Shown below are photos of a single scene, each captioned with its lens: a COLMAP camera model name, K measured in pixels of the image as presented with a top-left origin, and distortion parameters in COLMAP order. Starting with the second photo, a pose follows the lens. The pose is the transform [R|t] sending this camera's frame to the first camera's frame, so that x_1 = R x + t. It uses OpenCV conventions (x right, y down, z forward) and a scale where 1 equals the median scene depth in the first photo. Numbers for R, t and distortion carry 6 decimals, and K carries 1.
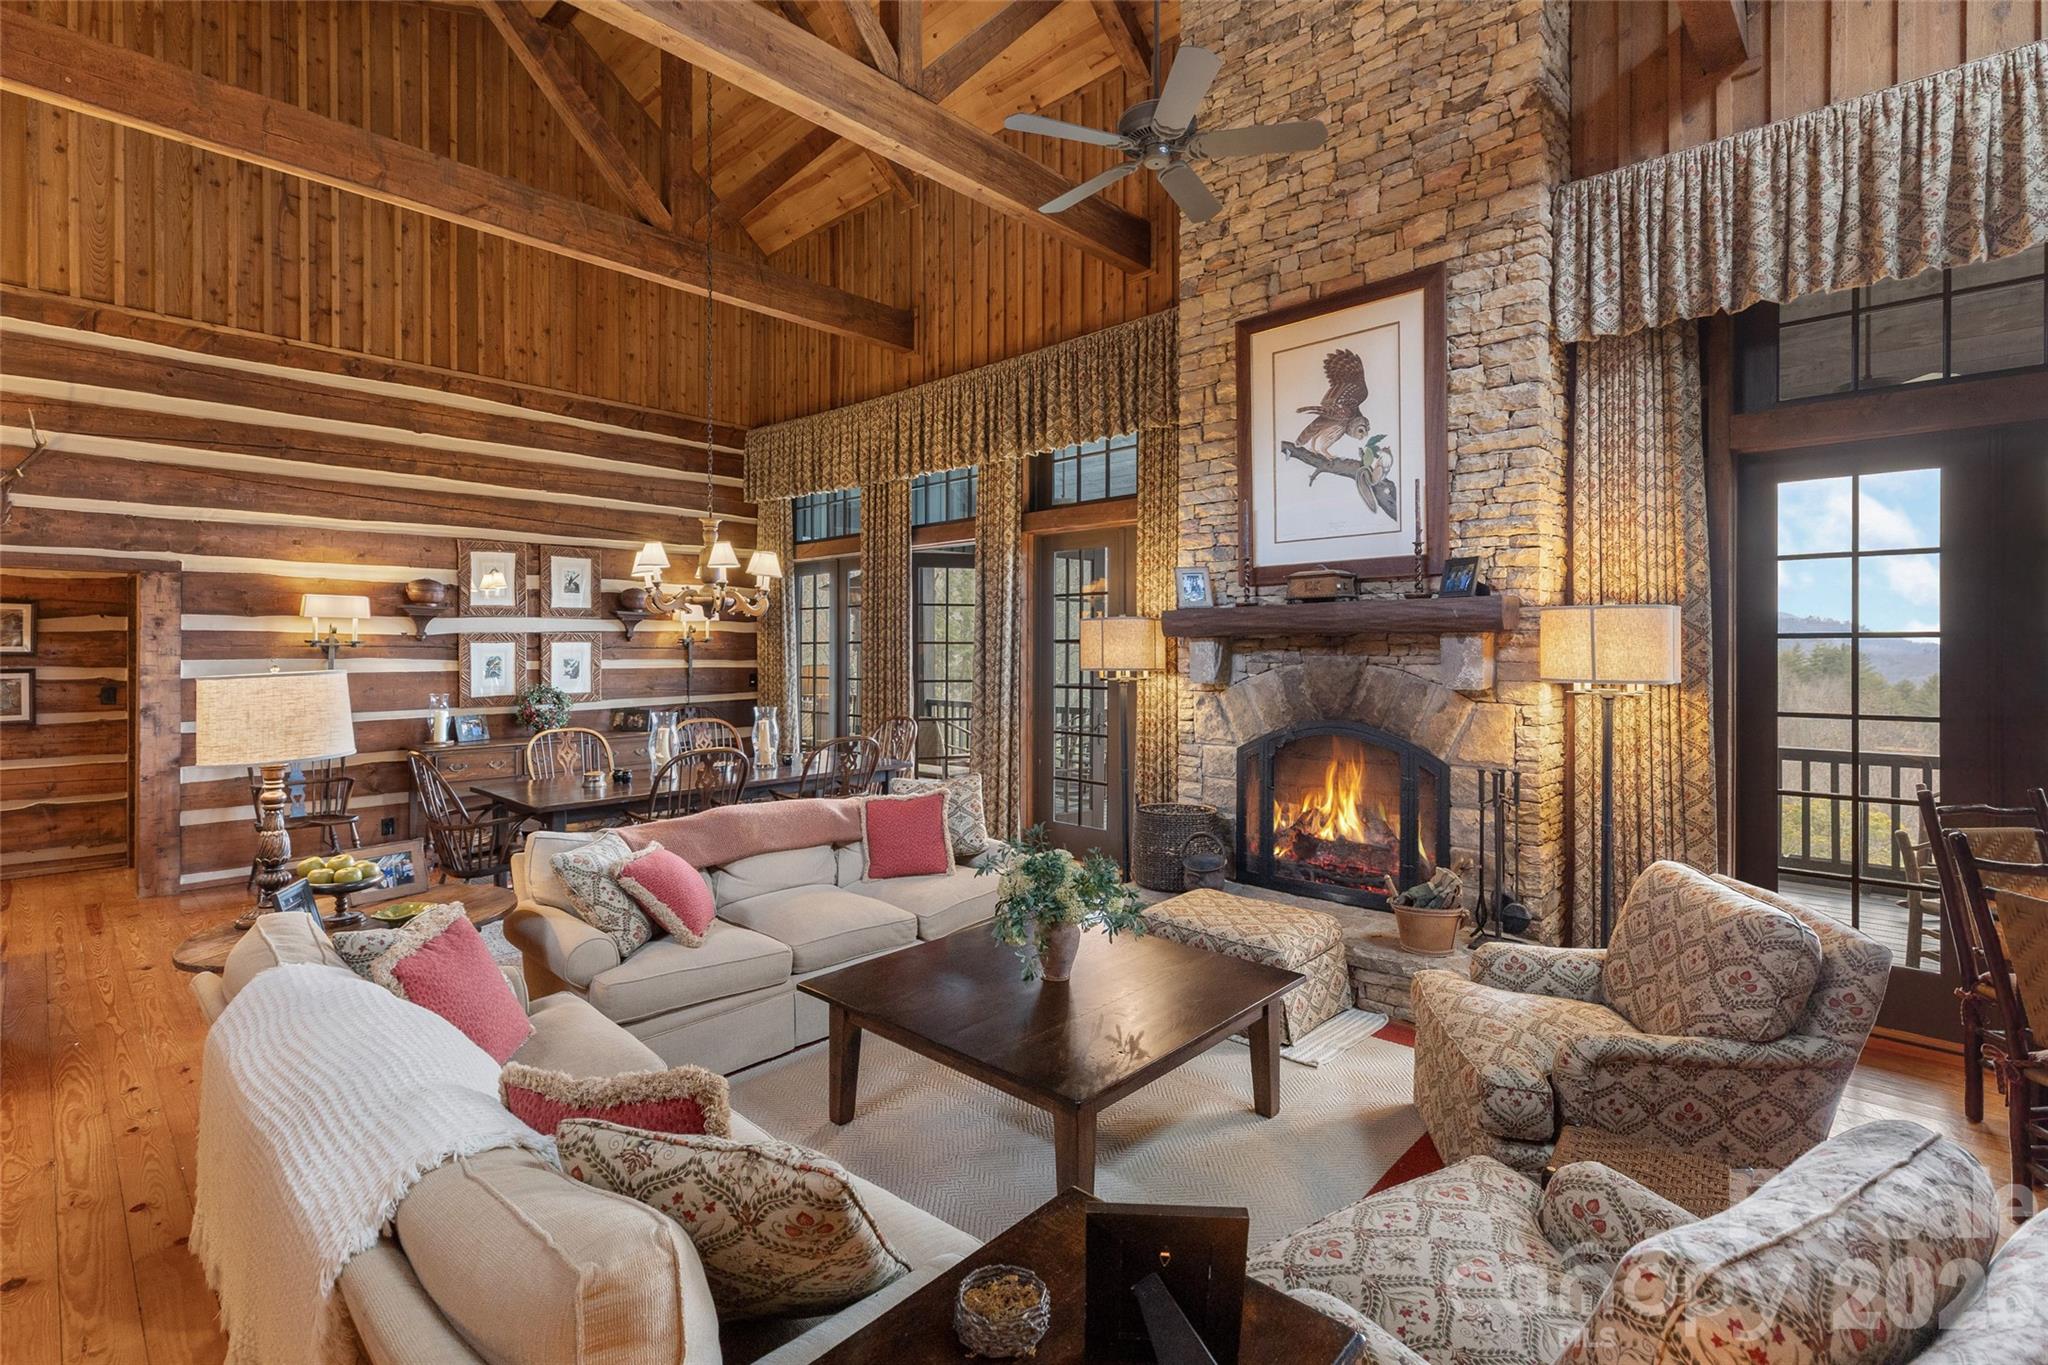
lens RADIAL K [[934.9, 0, 986.2], [0, 934.9, 653.6], [0, 0, 1]] dist [0.004272, 0.001884]
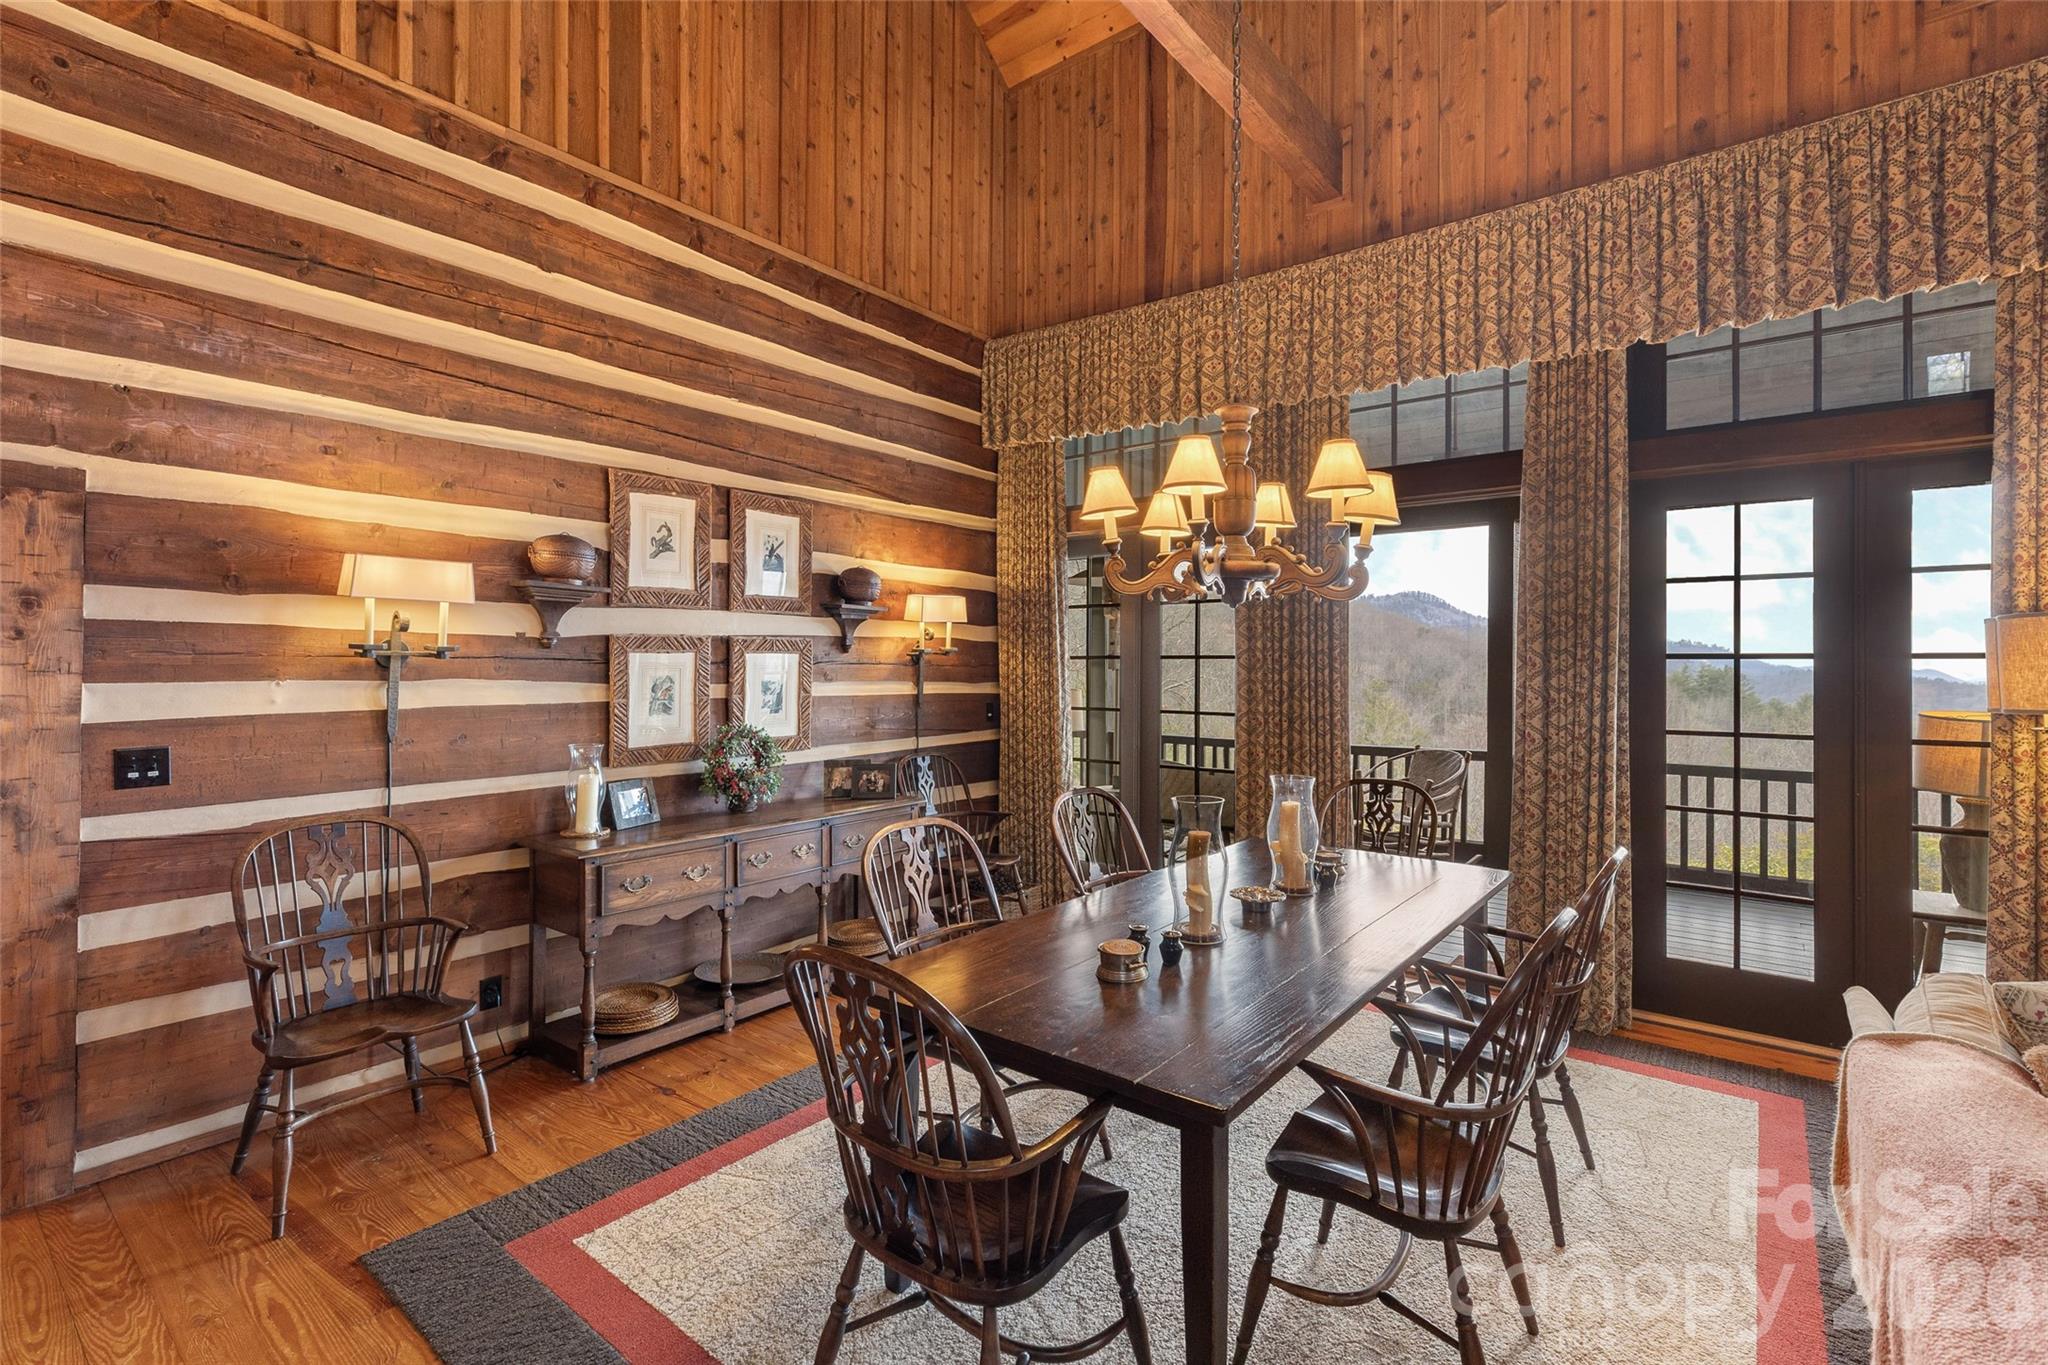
lens RADIAL K [[934.9, 0, 1018.9], [0, 934.9, 665.8], [0, 0, 1]] dist [0.004272, 0.001884]
pose [[0.993841, 0.004800, 0.110716, -0.371306], [-0.004023, 0.999966, -0.007239, -0.000143], [-0.110747, 0.006749, 0.993826, 0.402804]]
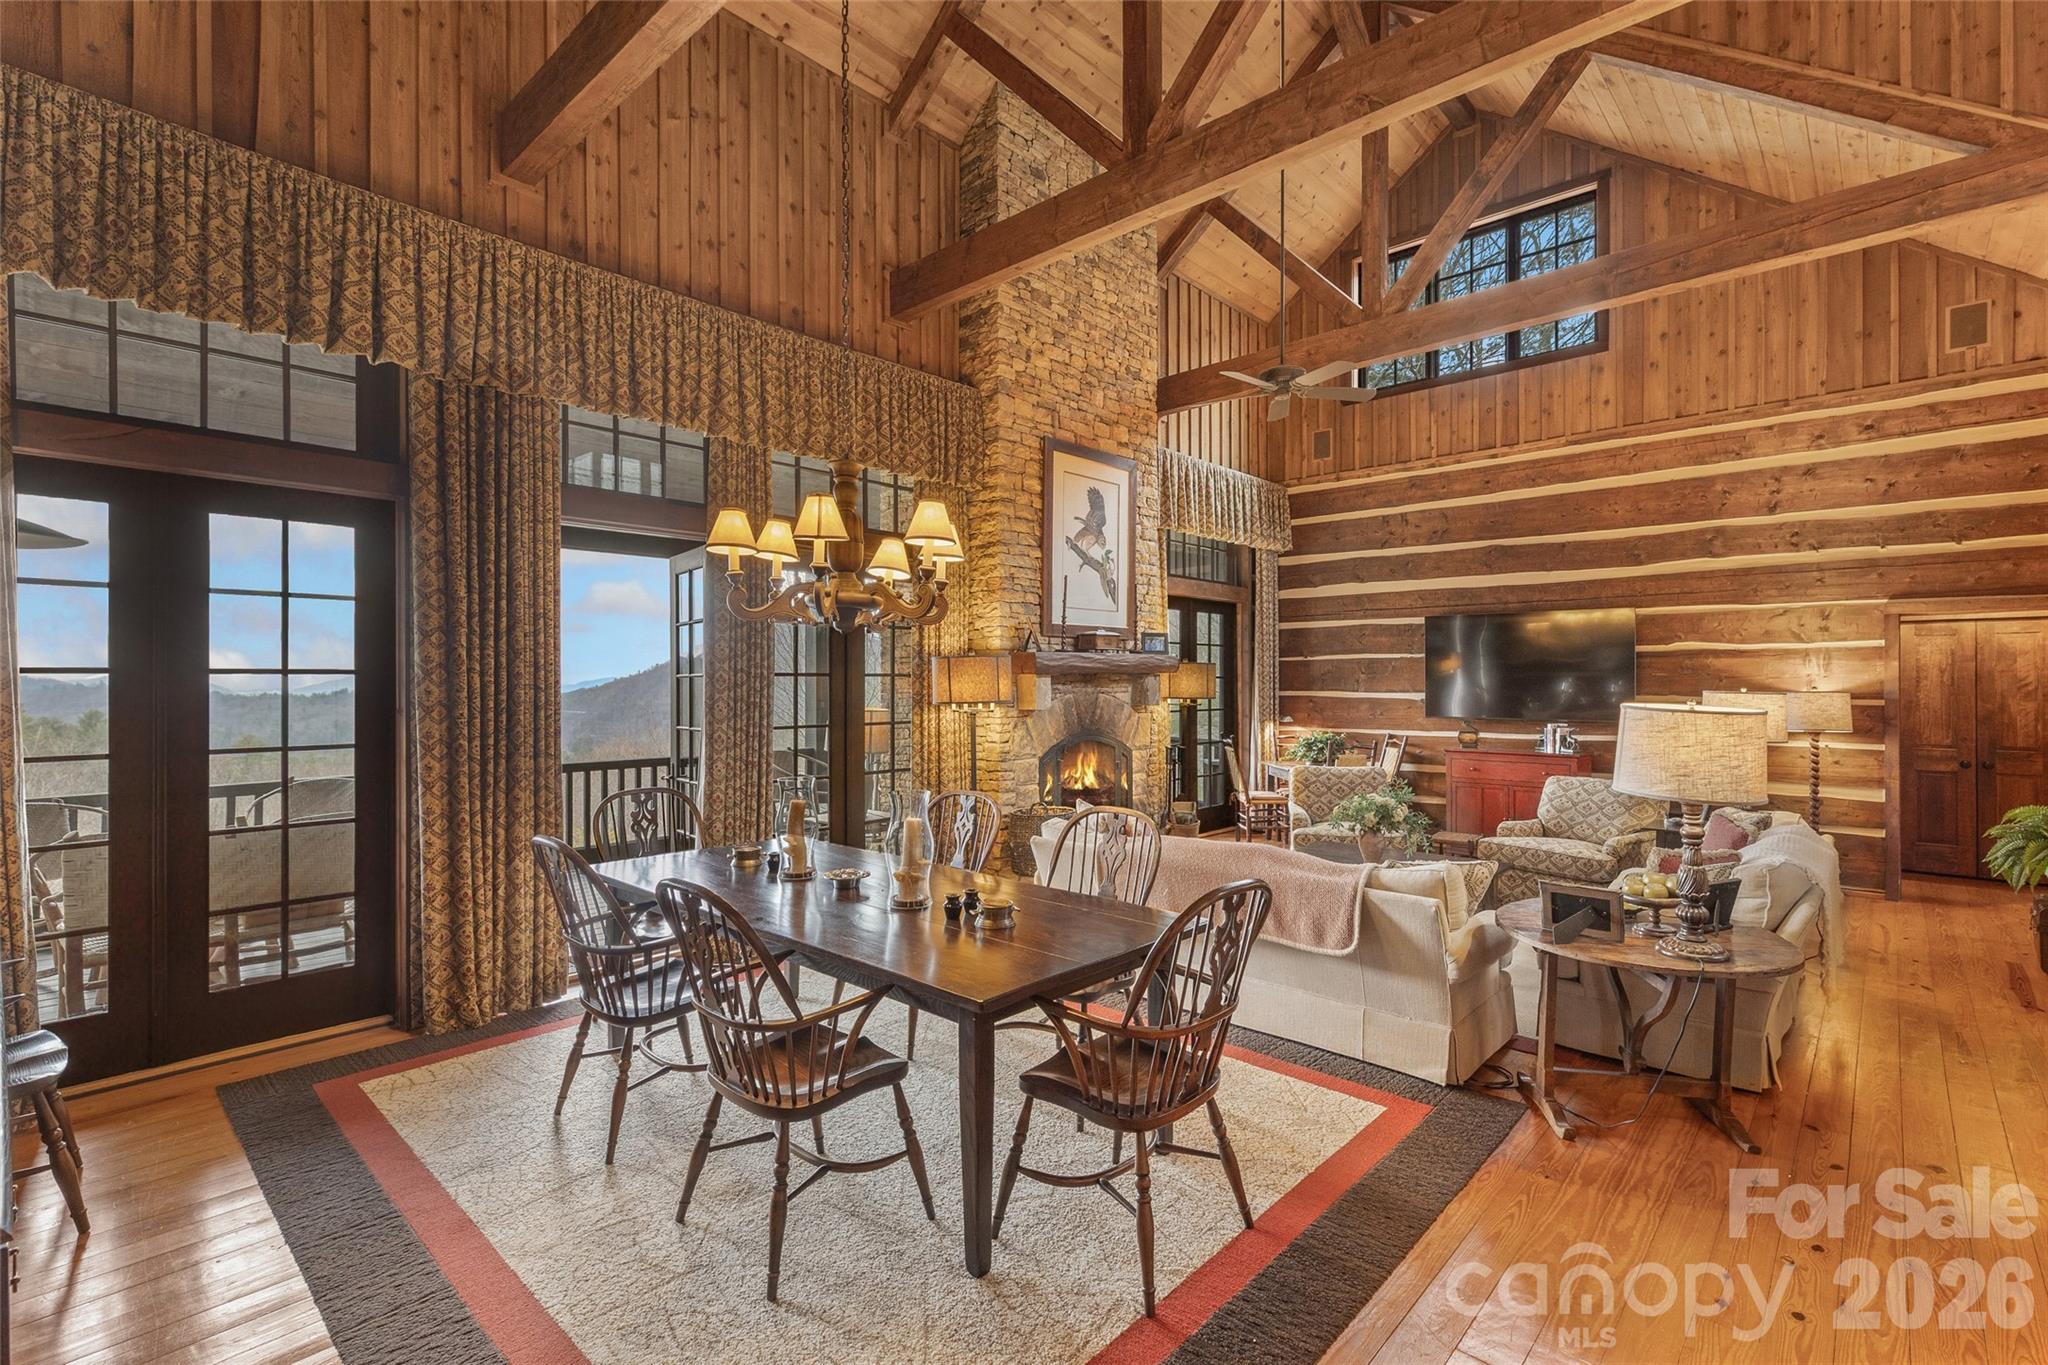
lens RADIAL K [[934.9, 0, 1004.8], [0, 934.9, 686.2], [0, 0, 1]] dist [0.004272, 0.001884]
pose [[-0.016764, -0.000569, 0.999859, -3.970899], [0.006233, 0.999980, 0.000674, -0.006689], [-0.999840, 0.006243, -0.016760, 4.072419]]
